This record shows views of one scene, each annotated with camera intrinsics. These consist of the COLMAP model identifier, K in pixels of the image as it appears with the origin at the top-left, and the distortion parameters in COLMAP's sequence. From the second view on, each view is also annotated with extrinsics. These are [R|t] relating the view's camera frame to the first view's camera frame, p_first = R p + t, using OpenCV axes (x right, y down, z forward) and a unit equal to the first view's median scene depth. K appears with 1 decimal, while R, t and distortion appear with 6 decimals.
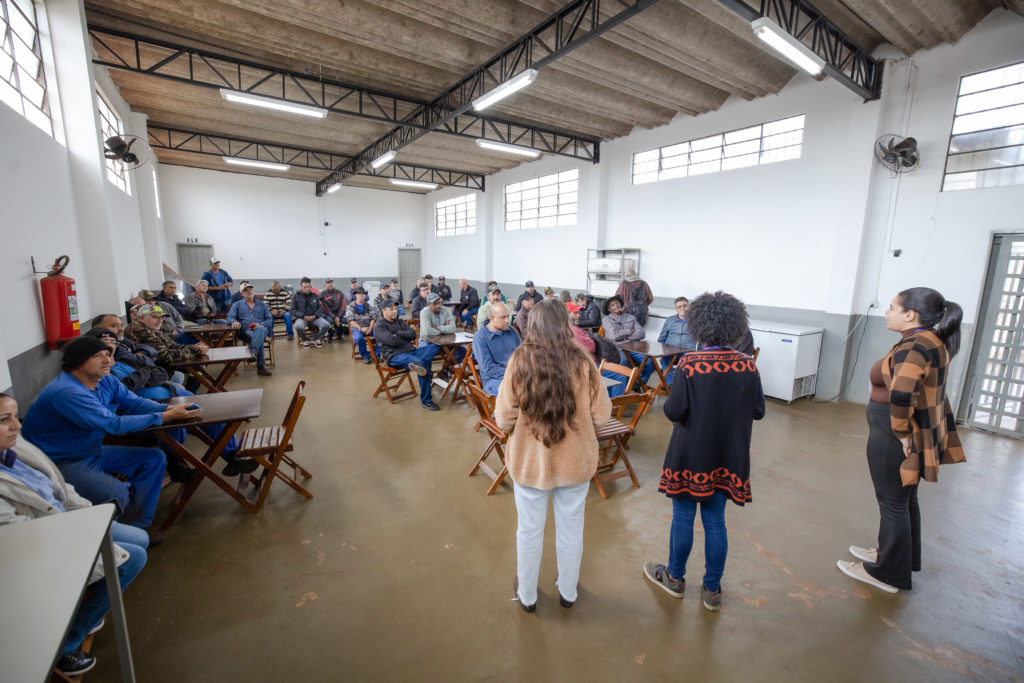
lens RADIAL K [[445.0, 0, 512.5], [0, 445.0, 348.8], [0, 0, 1]] dist [-0.052978, 0.024338]
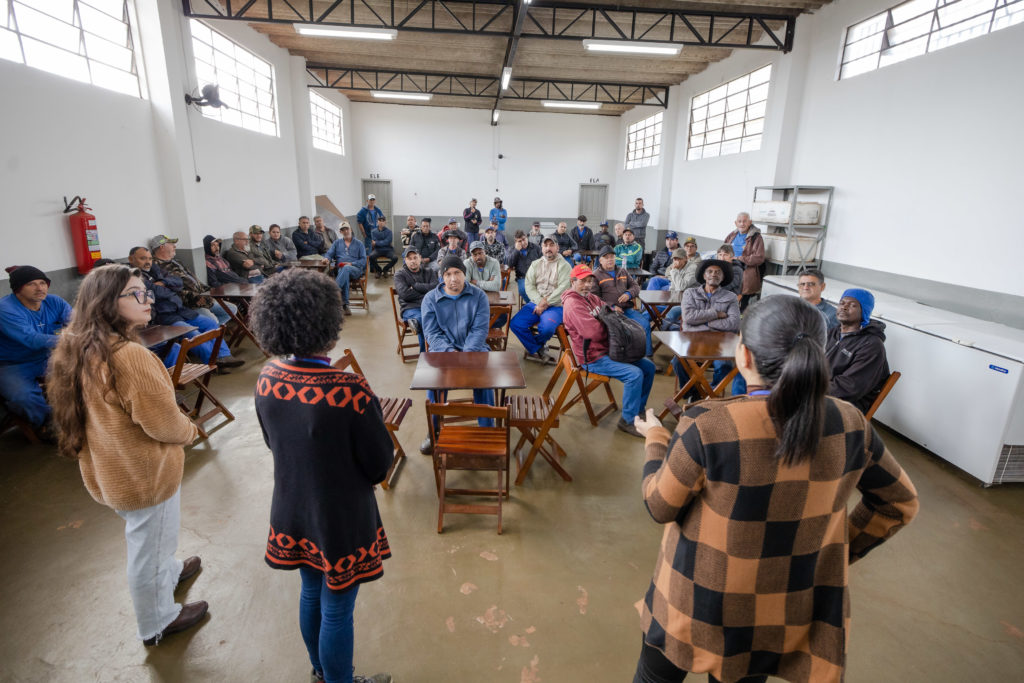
lens RADIAL K [[516.6, 0, 512.0], [0, 516.6, 341.5], [0, 0, 1]] dist [-0.047491, 0.039979]
pose [[0.863741, 0.142917, -0.483245, 0.264939], [-0.104889, 0.988926, 0.104993, -0.033726], [0.492899, -0.039999, 0.869166, 0.125744]]
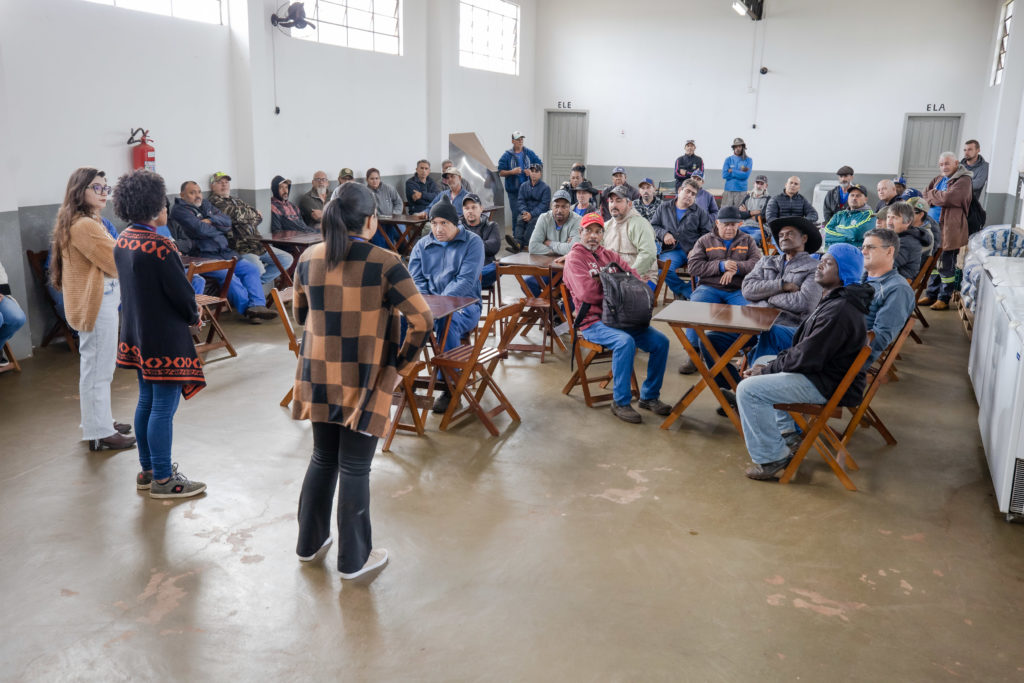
lens RADIAL K [[929.4, 0, 493.4], [0, 929.4, 364.6], [0, 0, 1]] dist [0.039239, 0.009189]
pose [[0.567301, 0.203124, -0.798066, 0.640432], [-0.171376, 0.977006, 0.126846, -0.025275], [0.805481, 0.064809, 0.589067, 0.101872]]
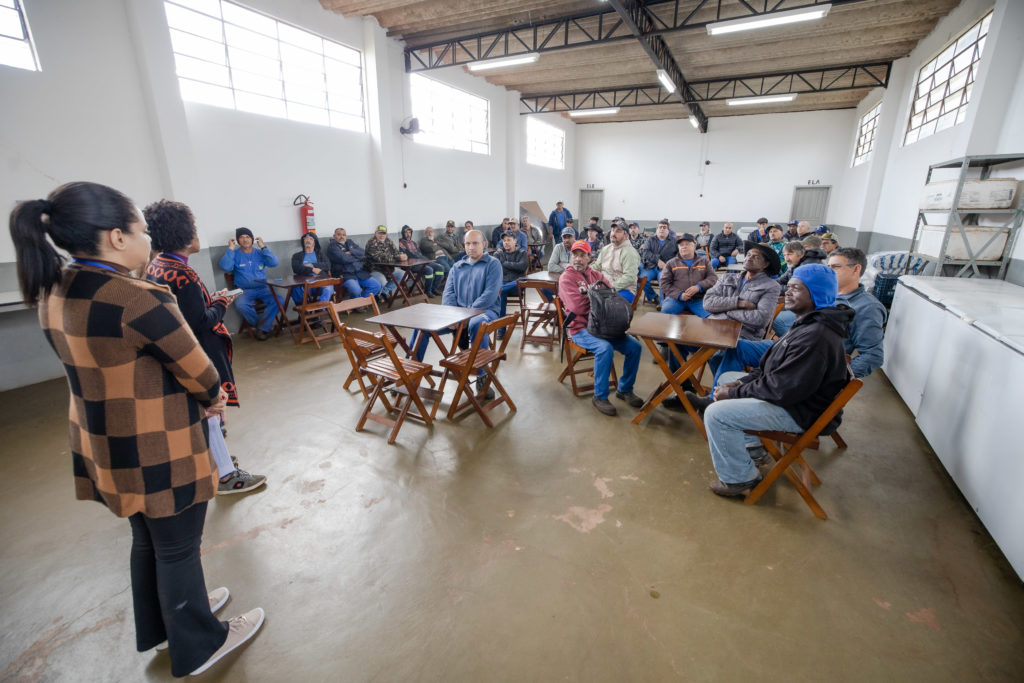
lens RADIAL K [[443.0, 0, 509.0], [0, 443.0, 341.3], [0, 0, 1]] dist [-0.036878, 0.015034]
pose [[0.462079, 0.243498, -0.852755, 0.440532], [-0.161700, 0.968582, 0.188952, -0.036532], [0.871973, 0.050579, 0.486935, 0.316633]]
